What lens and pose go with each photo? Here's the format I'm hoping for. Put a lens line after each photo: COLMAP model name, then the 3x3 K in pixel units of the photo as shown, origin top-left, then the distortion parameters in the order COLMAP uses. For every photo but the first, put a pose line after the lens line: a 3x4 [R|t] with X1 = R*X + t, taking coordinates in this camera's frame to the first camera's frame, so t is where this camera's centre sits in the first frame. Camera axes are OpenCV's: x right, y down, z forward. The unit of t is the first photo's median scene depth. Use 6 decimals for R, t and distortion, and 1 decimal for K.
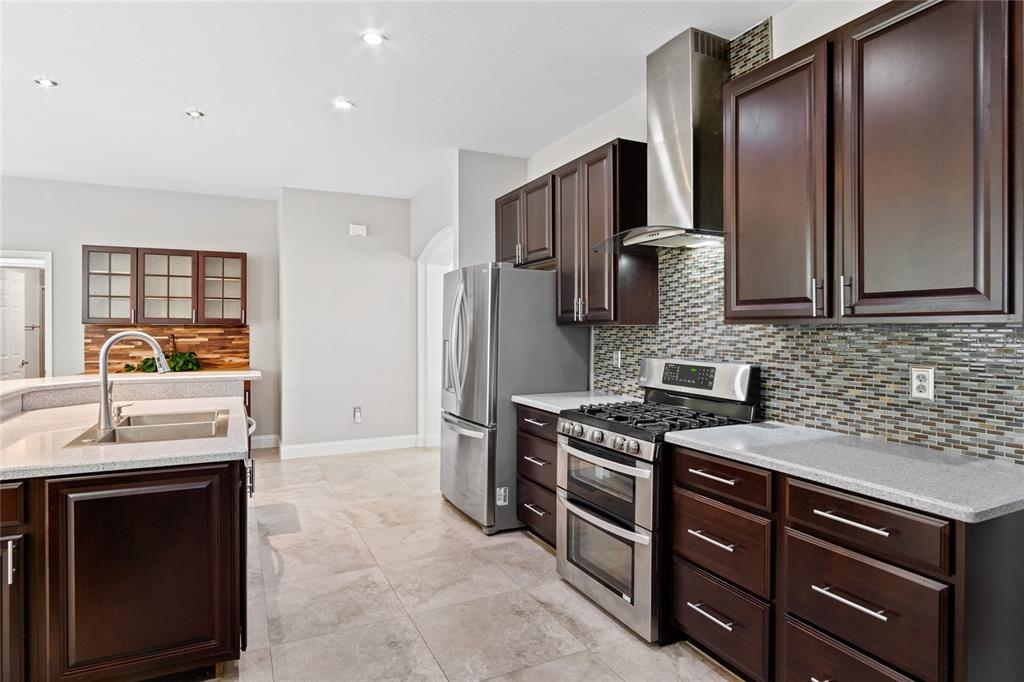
lens RADIAL K [[556.0, 0, 510.3], [0, 556.0, 329.4], [0, 0, 1]] dist [-0.020899, 0.000995]
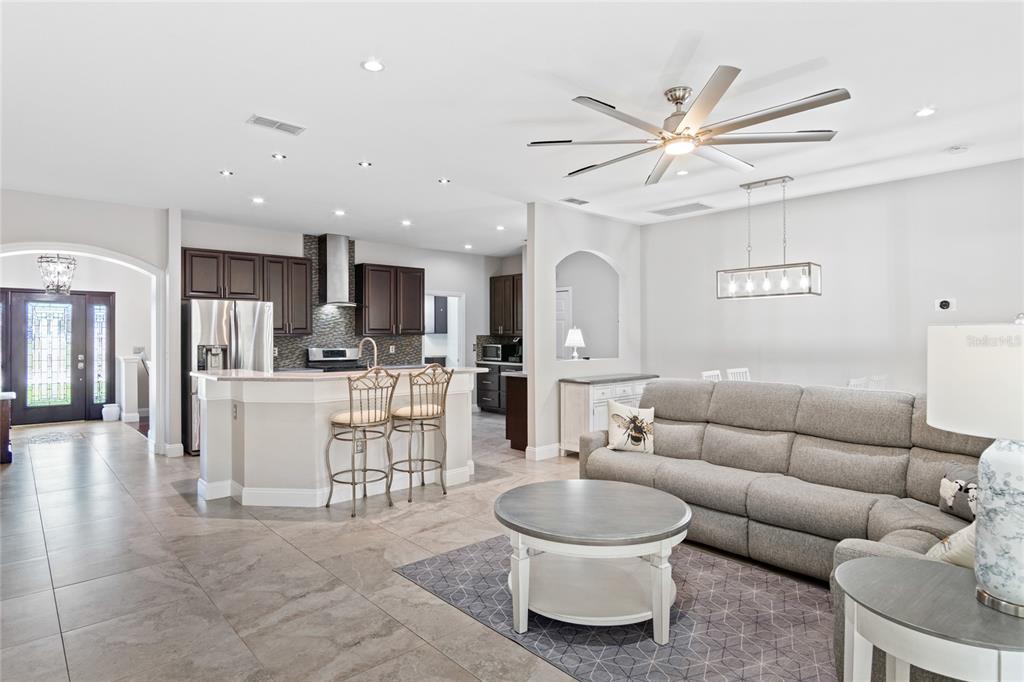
lens RADIAL K [[552.9, 0, 507.7], [0, 552.9, 340.8], [0, 0, 1]] dist [-0.015797, 0.001859]
pose [[-0.276737, -0.006270, 0.960925, -1.389656], [0.005184, 0.999954, 0.008017, 0.000120], [-0.960932, 0.007200, -0.276692, 0.496632]]
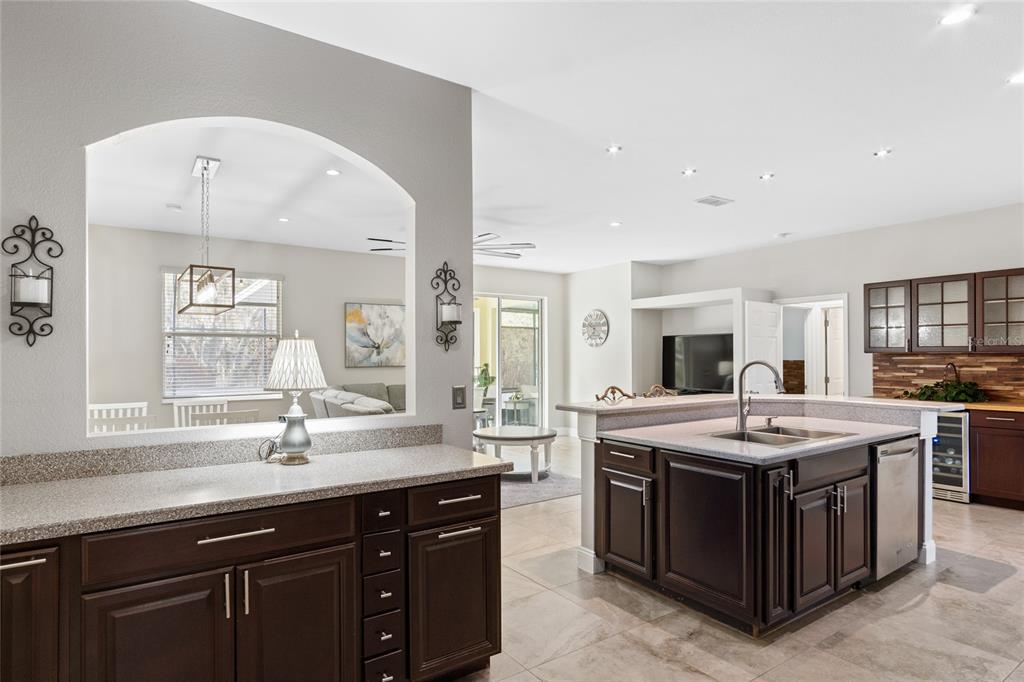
lens RADIAL K [[553.9, 0, 510.0], [0, 553.9, 354.5], [0, 0, 1]] dist [-0.015119, 0.000673]
pose [[0.142094, -0.004584, -0.989842, 0.244813], [-0.000544, 0.999989, -0.004709, -0.001067], [0.989853, 0.001208, 0.142090, 0.104576]]
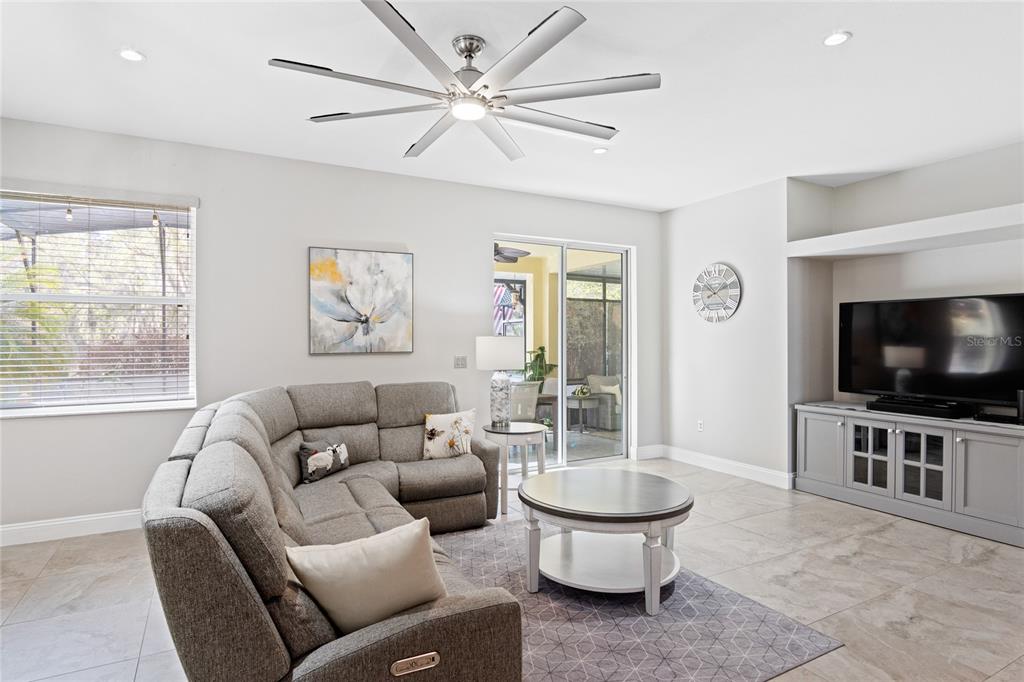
lens RADIAL K [[552.9, 0, 507.7], [0, 552.9, 340.8], [0, 0, 1]] dist [-0.015797, 0.001859]
pose [[0.041160, 0.003825, -0.999145, -0.348069], [-0.002354, 0.999990, 0.003731, 0.000358], [0.999150, 0.002199, 0.041169, 0.158227]]
